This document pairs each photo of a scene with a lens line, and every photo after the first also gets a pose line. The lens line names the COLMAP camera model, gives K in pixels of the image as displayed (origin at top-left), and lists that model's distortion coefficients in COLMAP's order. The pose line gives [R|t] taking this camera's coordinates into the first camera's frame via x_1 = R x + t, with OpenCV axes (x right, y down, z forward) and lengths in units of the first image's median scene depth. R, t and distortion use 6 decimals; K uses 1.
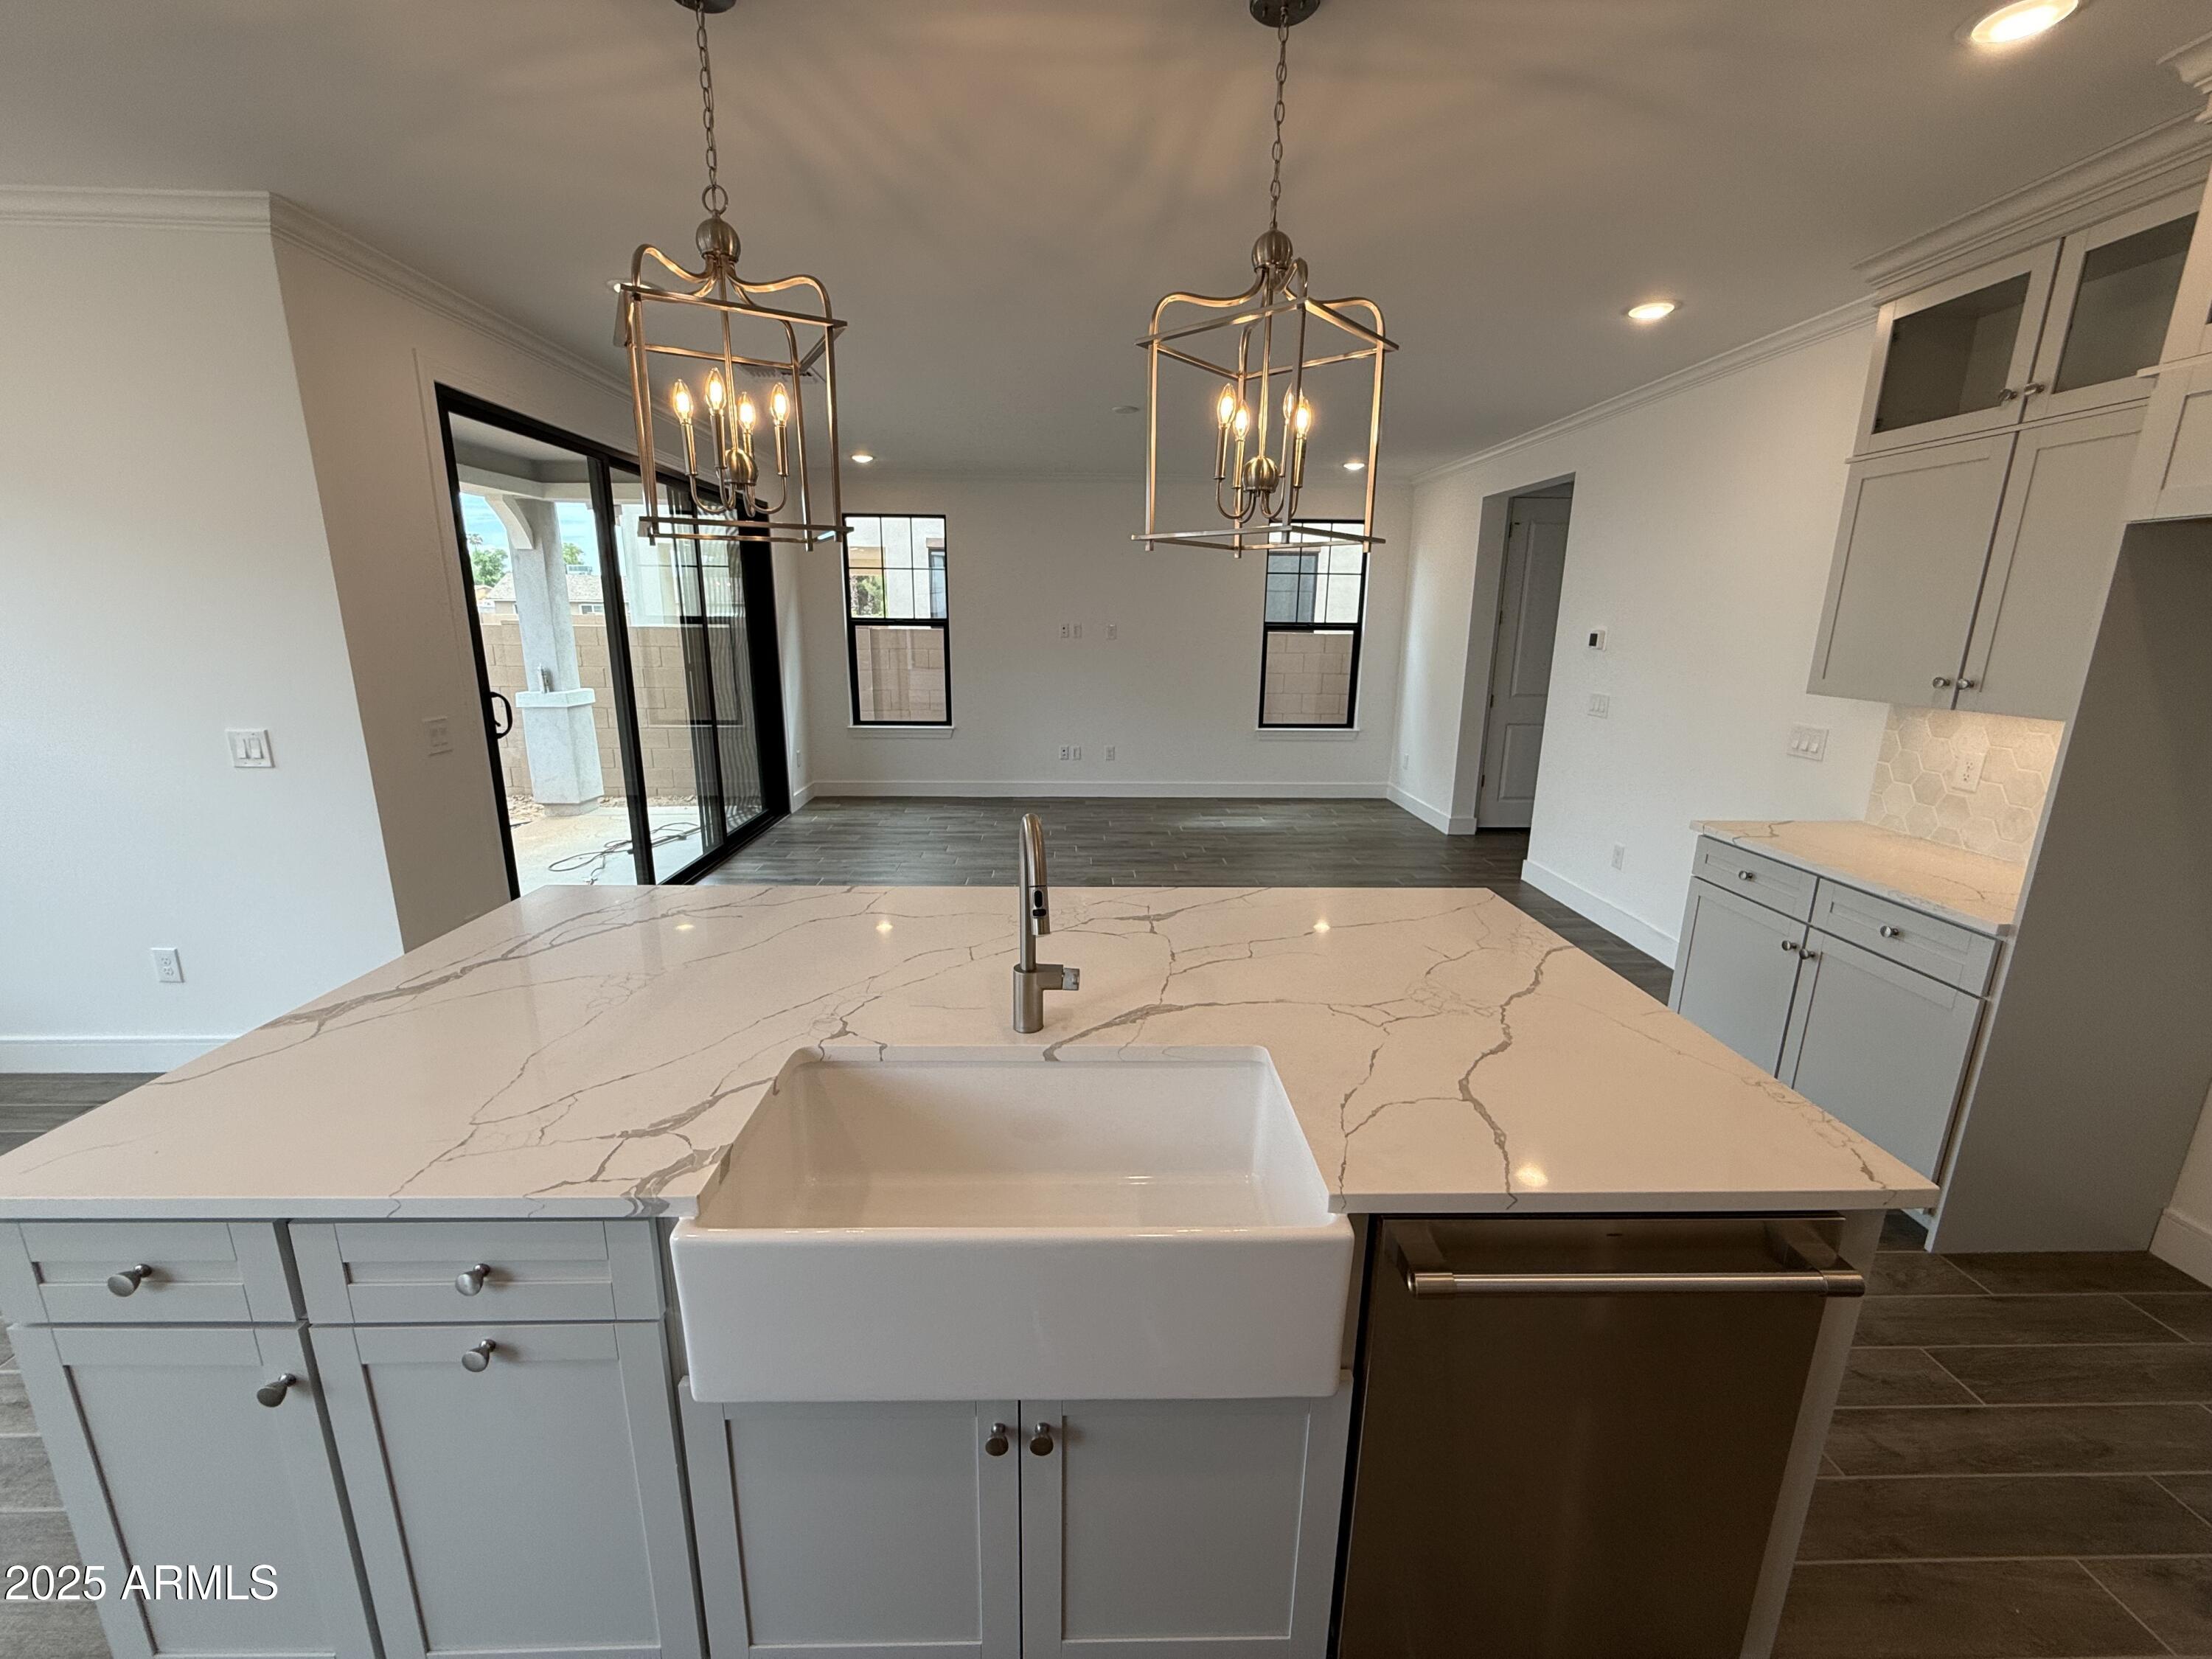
lens RADIAL K [[884.1, 0, 1102.2], [0, 884.1, 823.3], [0, 0, 1]] dist [-0.001078, -0.000005]
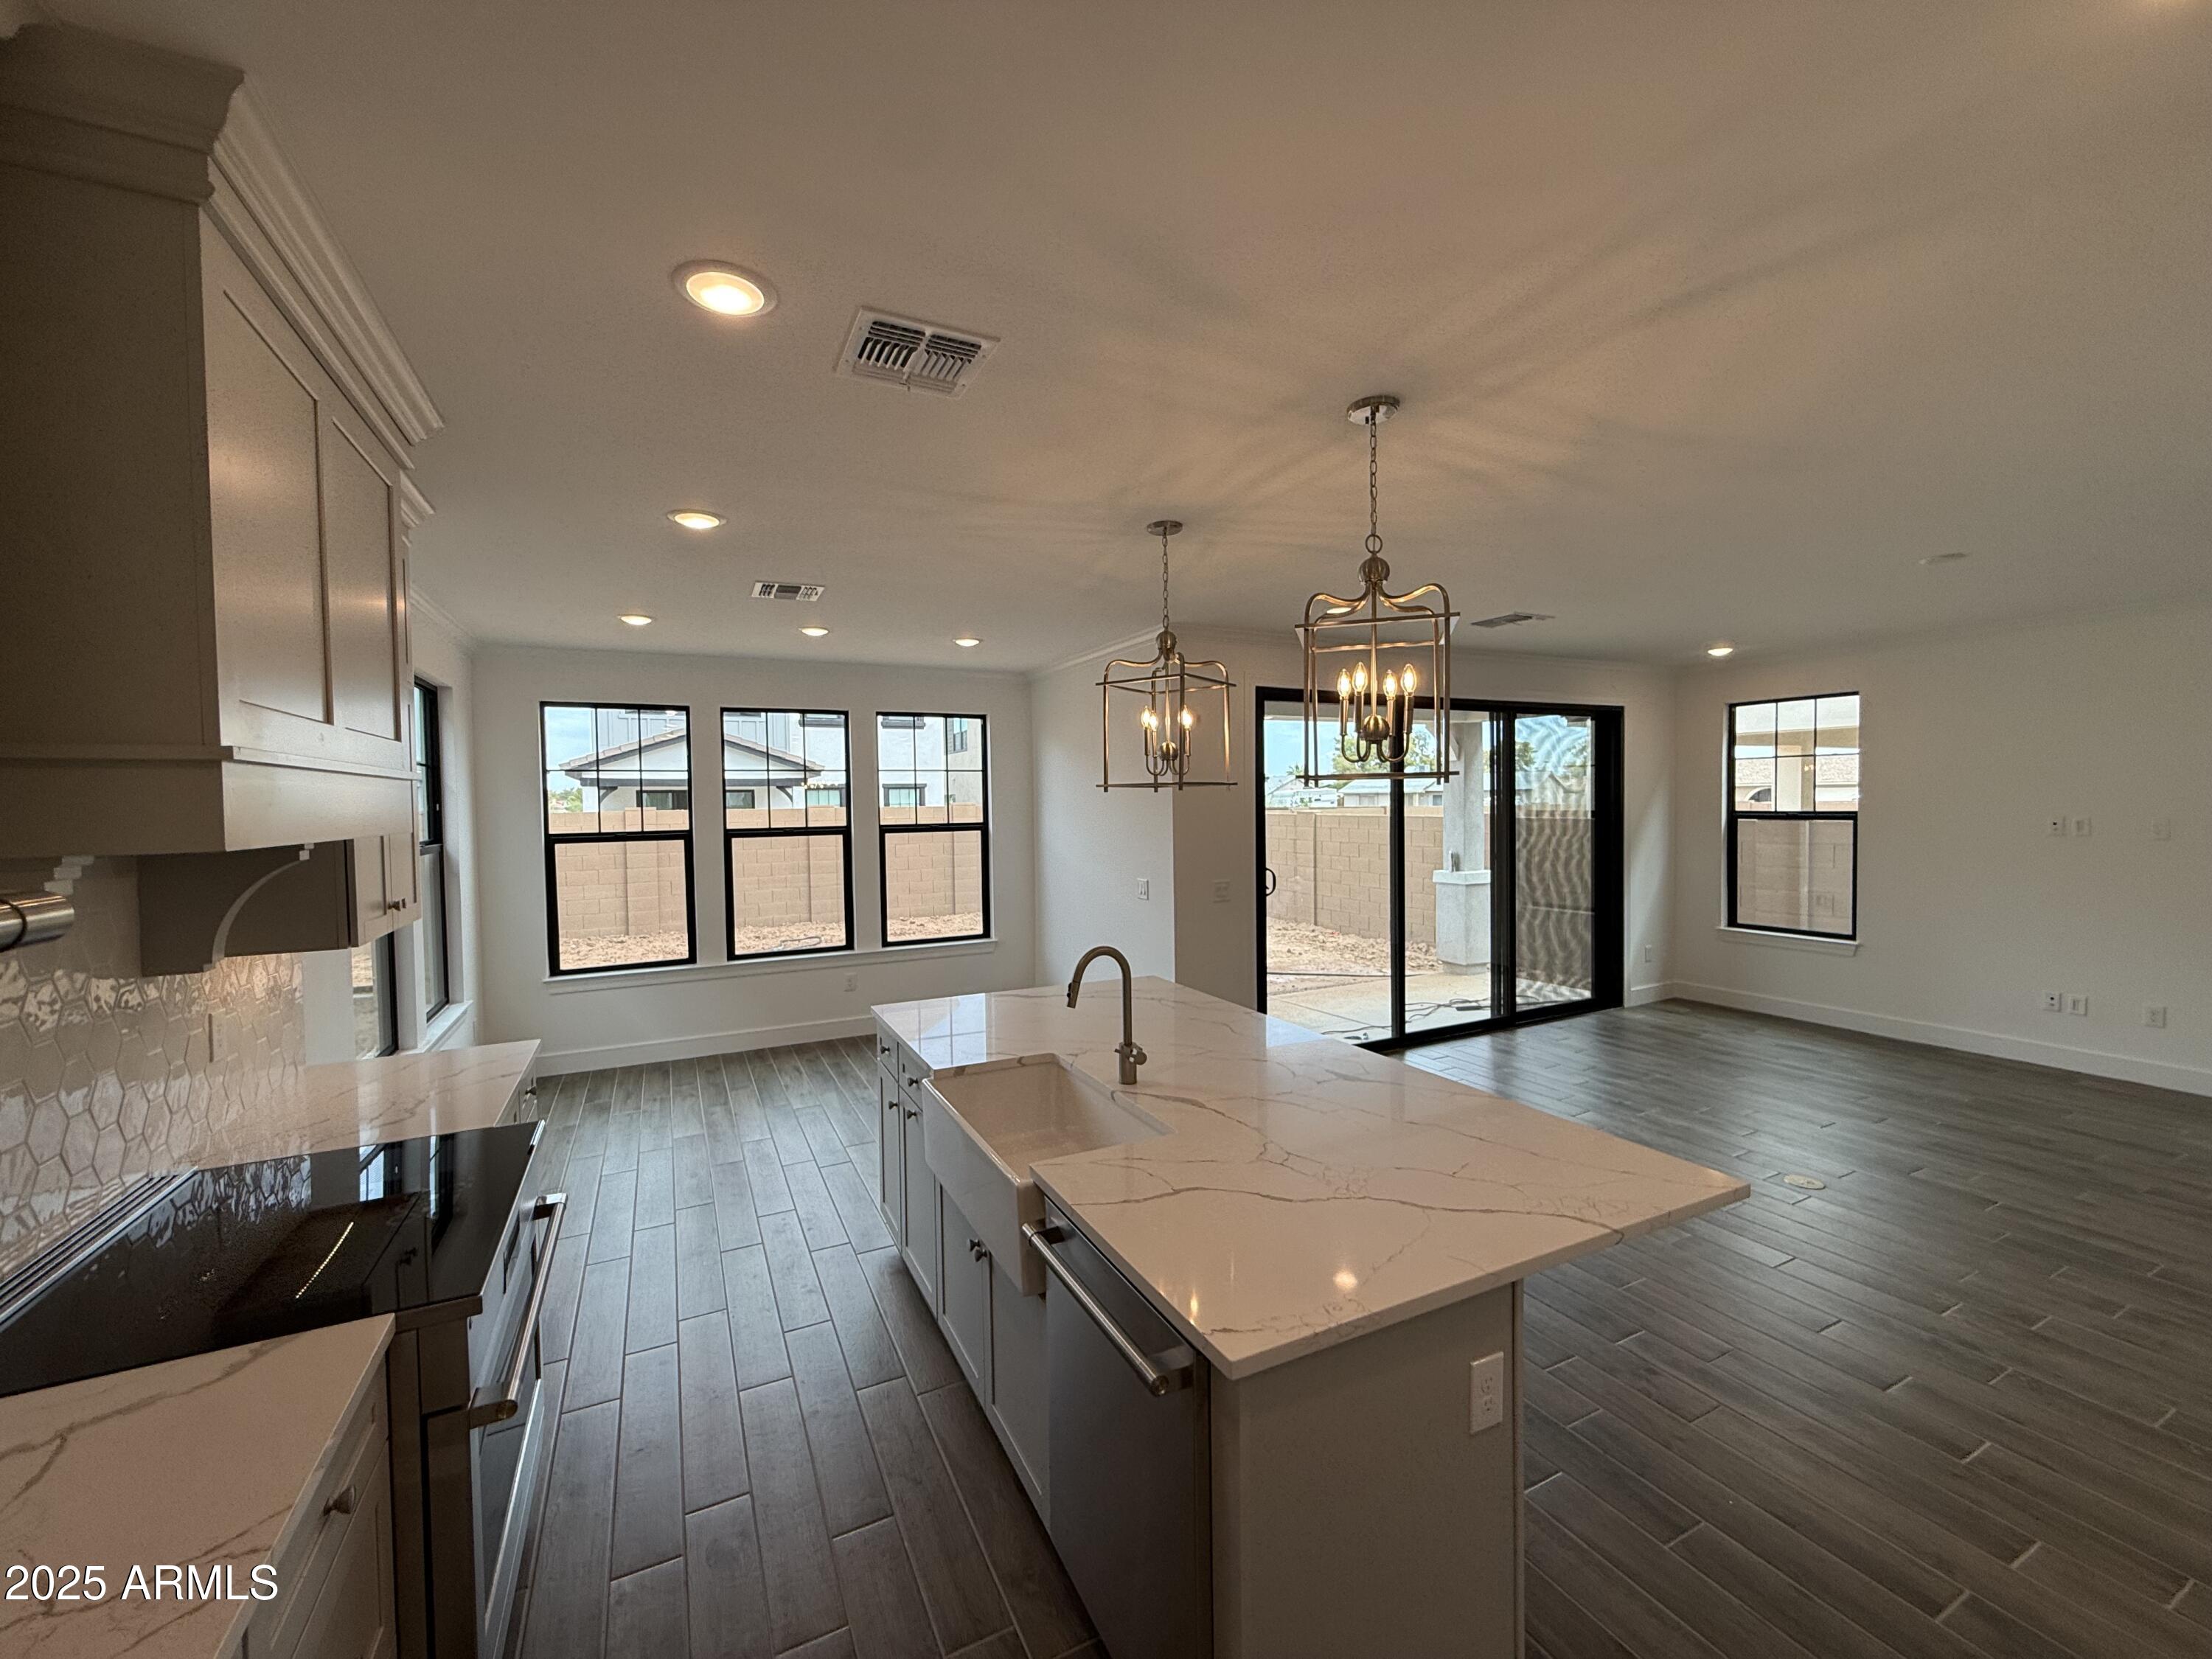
lens RADIAL K [[893.3, 0, 1104.9], [0, 893.3, 819.0], [0, 0, 1]] dist [-0.001149, 0.000231]
pose [[0.419826, 0.003423, -0.907598, 0.305015], [-0.191518, 0.977810, -0.084903, -0.021240], [0.887168, 0.209465, 0.411166, 0.039653]]
